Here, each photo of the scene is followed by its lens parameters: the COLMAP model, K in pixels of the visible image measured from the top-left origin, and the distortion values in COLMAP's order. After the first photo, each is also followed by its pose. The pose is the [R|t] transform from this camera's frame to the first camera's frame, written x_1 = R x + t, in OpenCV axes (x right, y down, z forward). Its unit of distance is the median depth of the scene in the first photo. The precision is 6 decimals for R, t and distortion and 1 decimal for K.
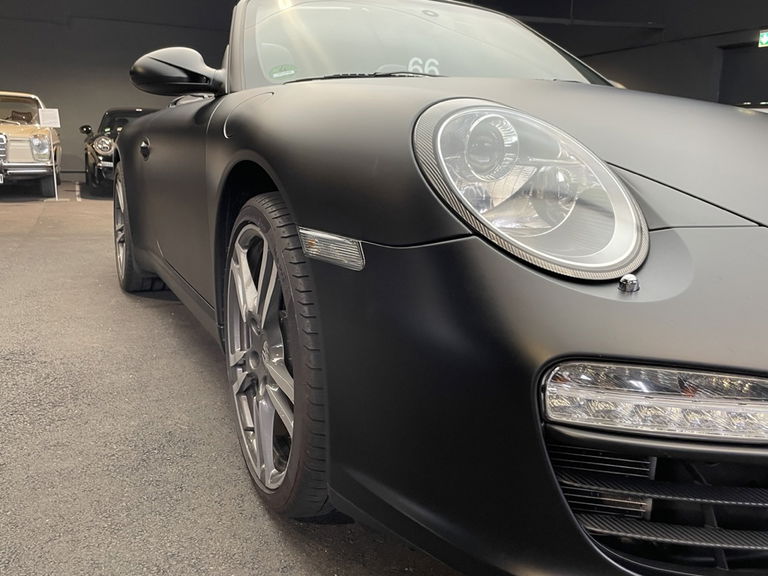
lens RADIAL K [[683.4, 0, 378.5], [0, 683.4, 293.6], [0, 0, 1]] dist [0.086075, -0.120366]
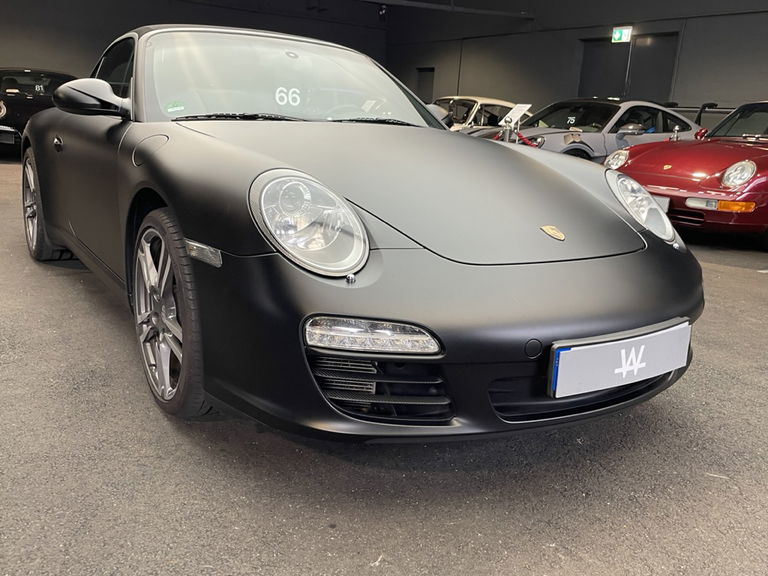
lens RADIAL K [[683.4, 0, 382.9], [0, 683.4, 288.3], [0, 0, 1]] dist [0.086075, -0.120366]
pose [[0.989098, 0.002125, 0.147245, 0.073080], [-0.009545, 0.998718, 0.049706, -0.040078], [-0.146950, -0.050569, 0.987850, -0.465056]]
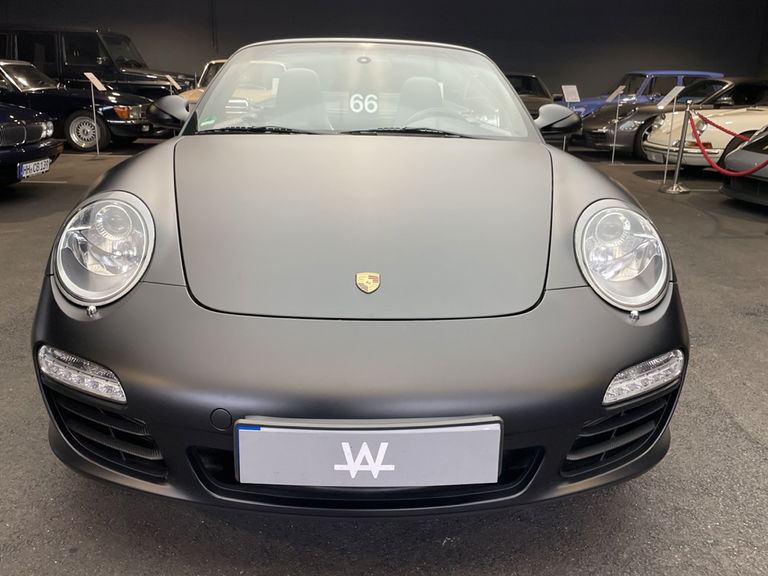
lens RADIAL K [[683.4, 0, 385.8], [0, 683.4, 294.7], [0, 0, 1]] dist [0.086075, -0.120366]
pose [[0.918871, 0.118681, -0.376285, 0.864385], [-0.085701, 0.990955, 0.103269, -0.155312], [0.385137, -0.062643, 0.920731, -0.233588]]
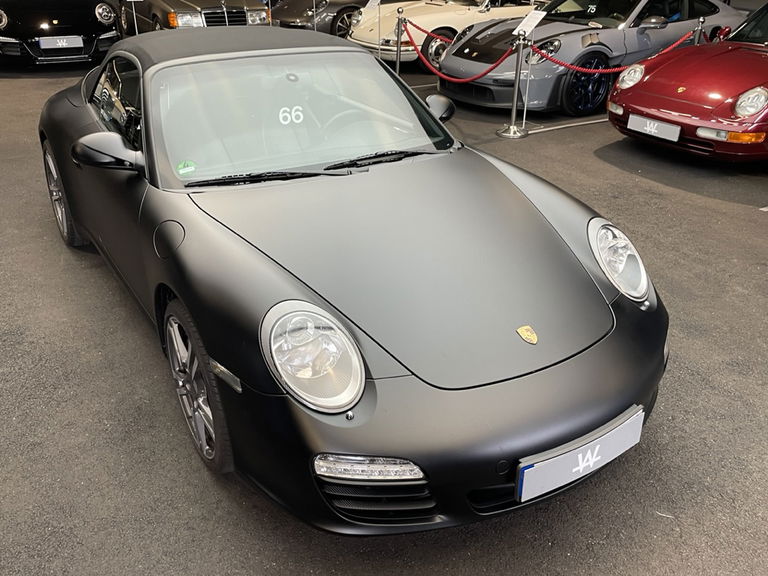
lens RADIAL K [[683.4, 0, 388.7], [0, 683.4, 287.4], [0, 0, 1]] dist [0.086075, -0.120366]
pose [[0.991785, -0.059723, 0.113117, 0.115739], [0.026628, 0.961335, 0.274090, -0.510045], [-0.125113, -0.268826, 0.955028, -0.556816]]
